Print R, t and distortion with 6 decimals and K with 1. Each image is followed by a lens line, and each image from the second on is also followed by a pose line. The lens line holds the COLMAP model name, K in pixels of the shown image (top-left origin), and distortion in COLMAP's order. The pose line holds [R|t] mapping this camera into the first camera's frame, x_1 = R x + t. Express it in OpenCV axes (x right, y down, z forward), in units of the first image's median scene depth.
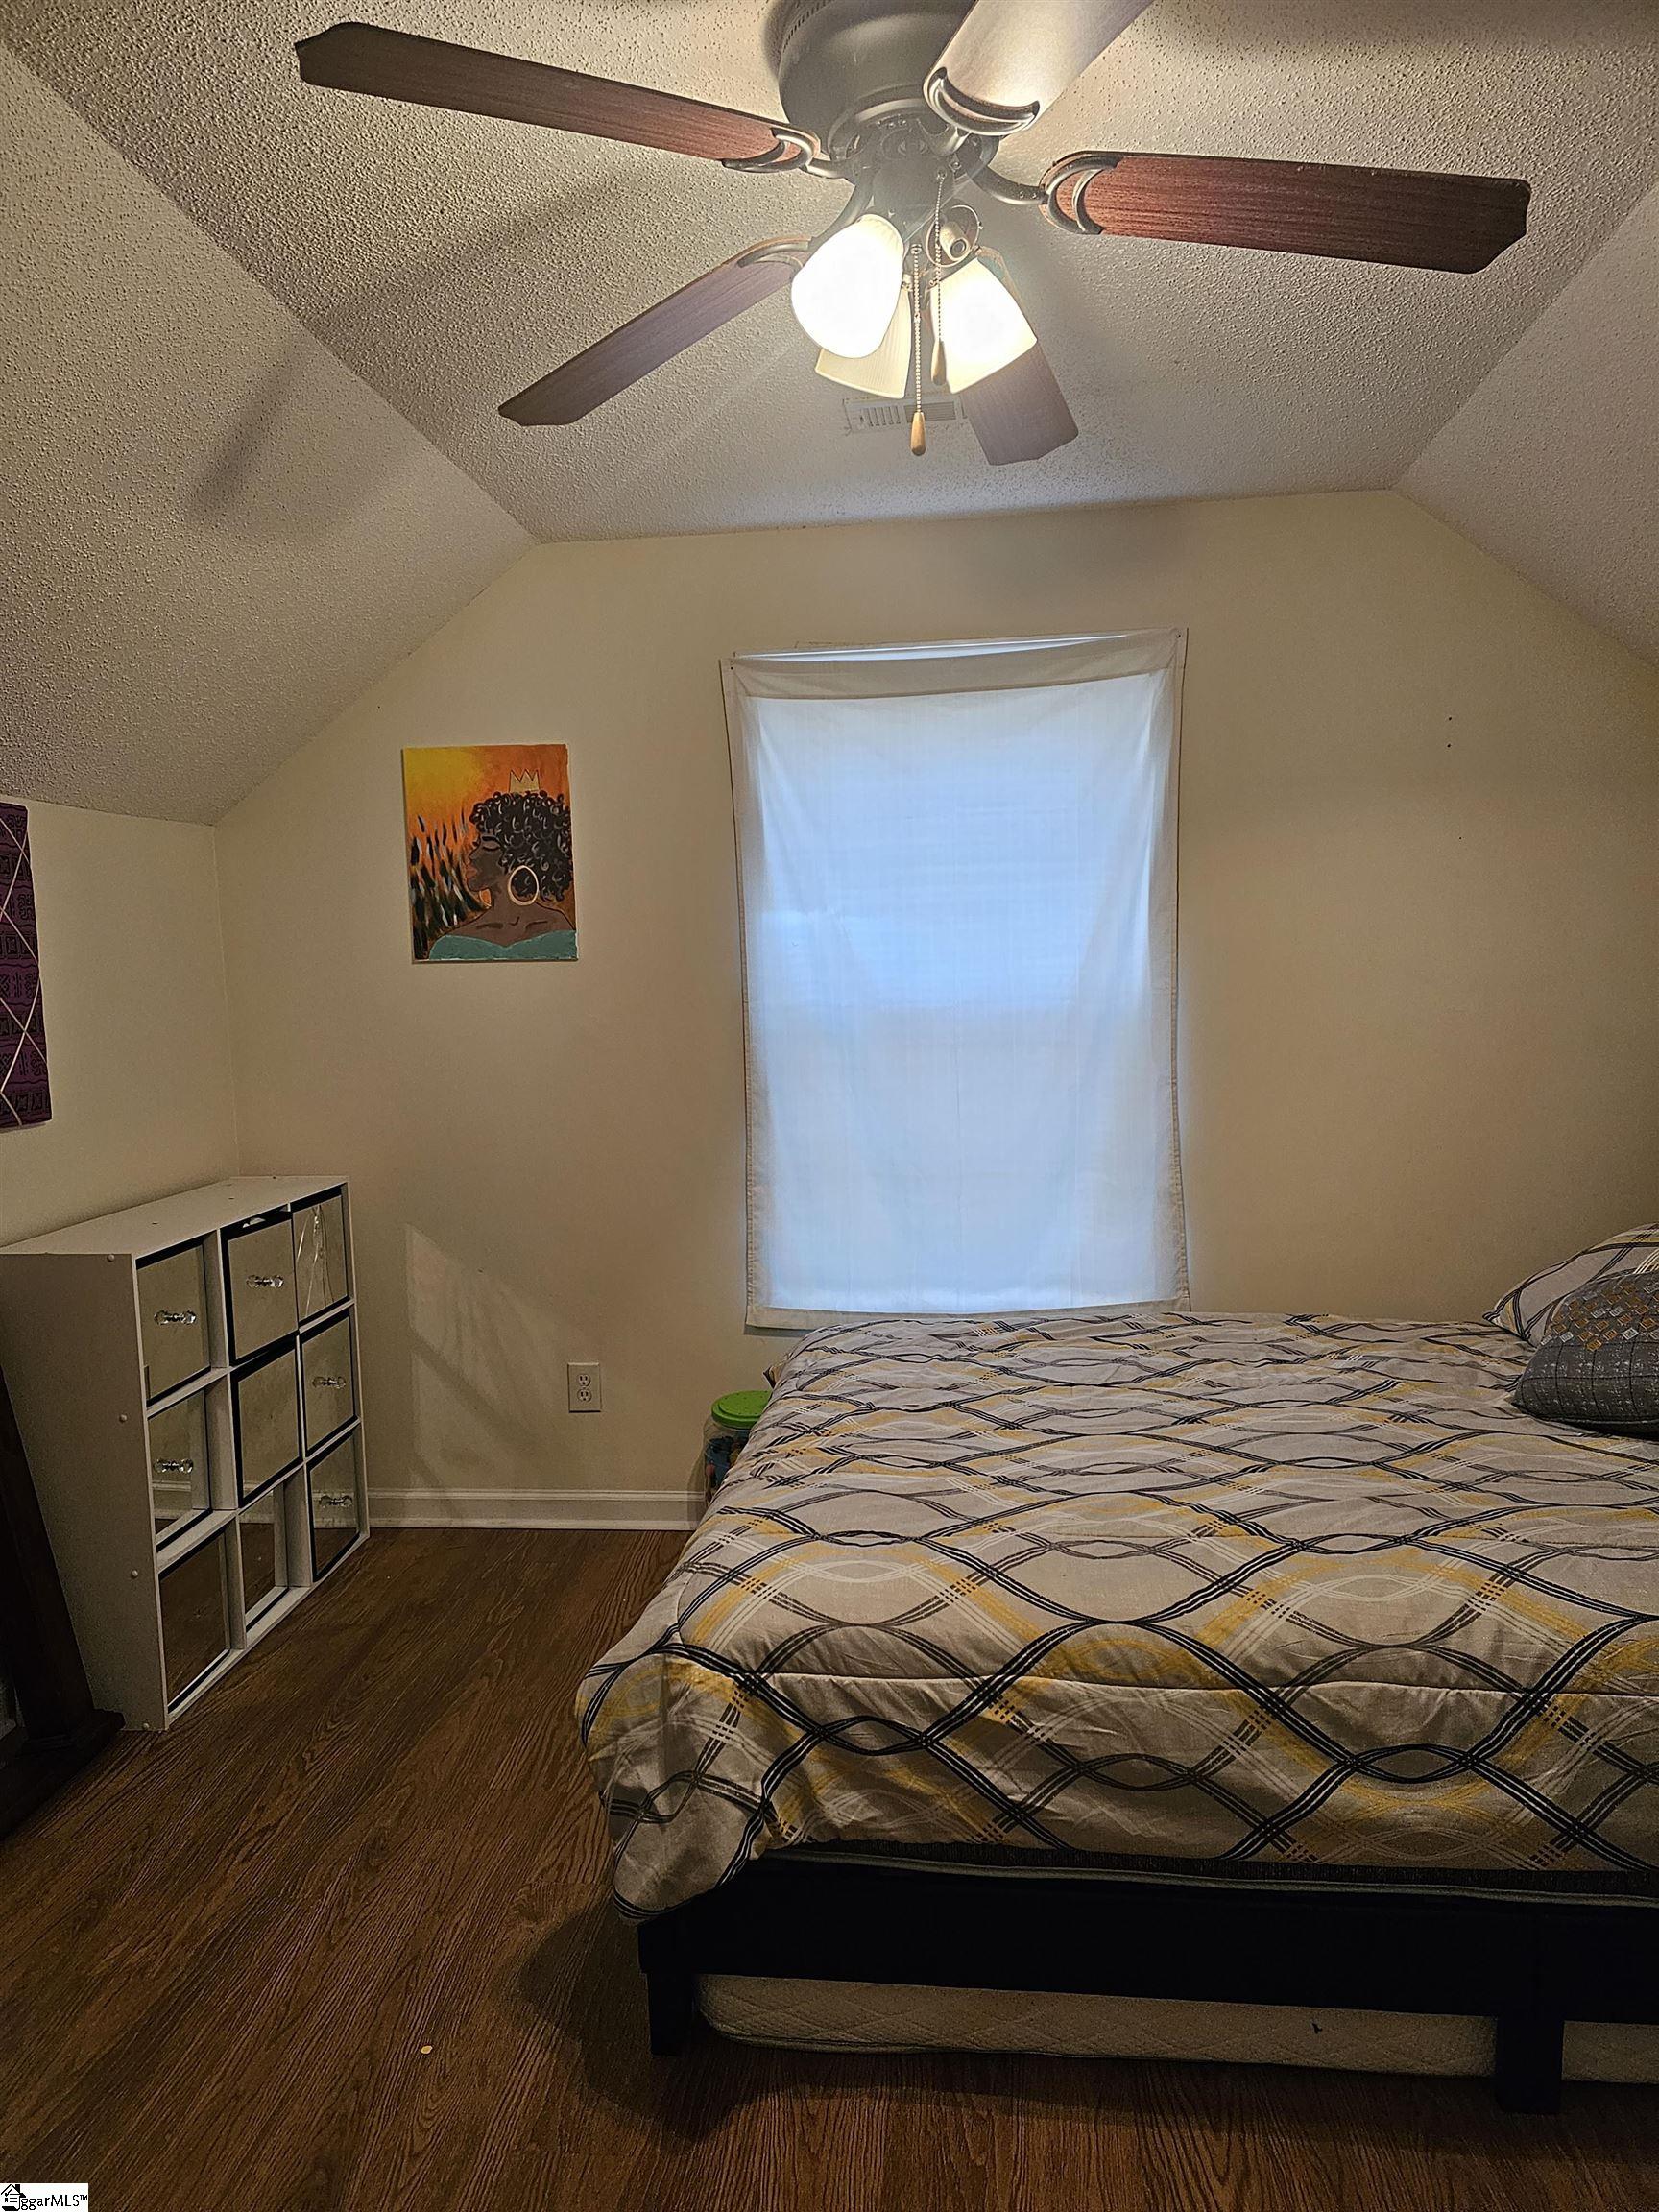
lens RADIAL K [[1481.4, 0, 815.9], [0, 1481.4, 1105.6], [0, 0, 1]] dist [0.099131, -0.084595]
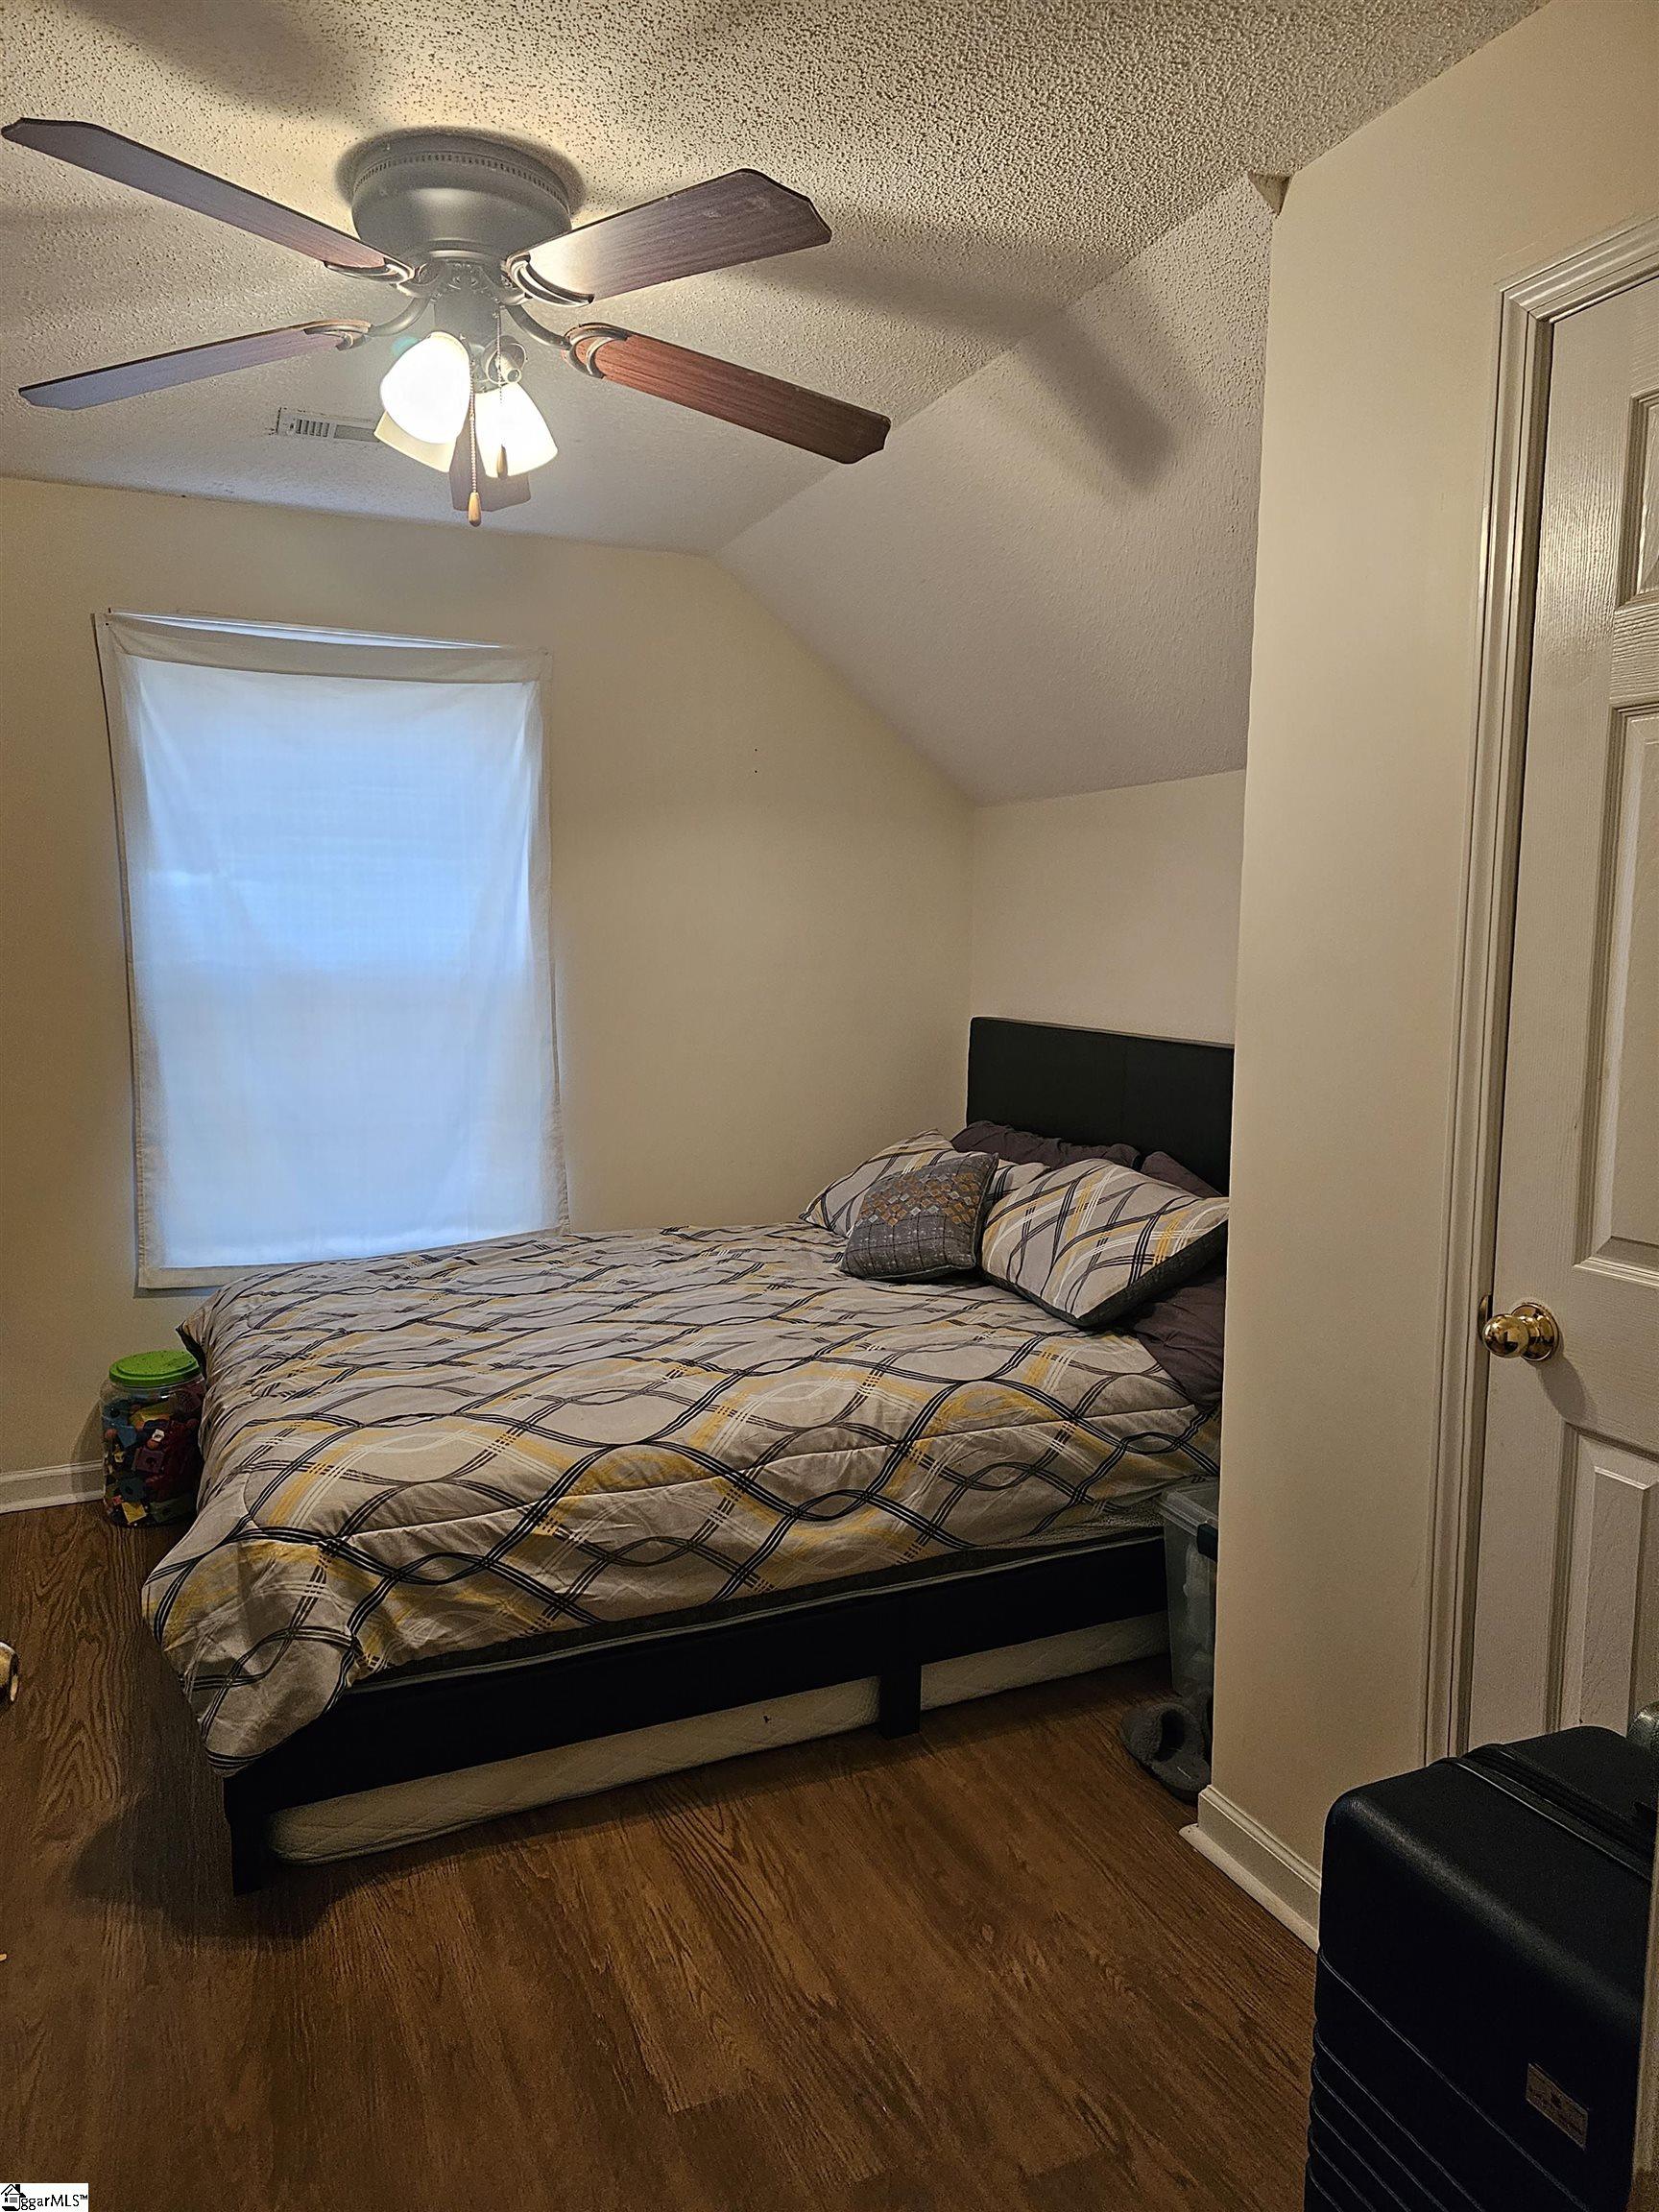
lens RADIAL K [[1481.4, 0, 815.9], [0, 1481.4, 1105.6], [0, 0, 1]] dist [0.099131, -0.084595]
pose [[0.870666, -0.031880, 0.490840, -0.274312], [0.024670, 0.999472, 0.021156, 0.028736], [-0.491255, -0.006311, 0.870993, -0.190884]]
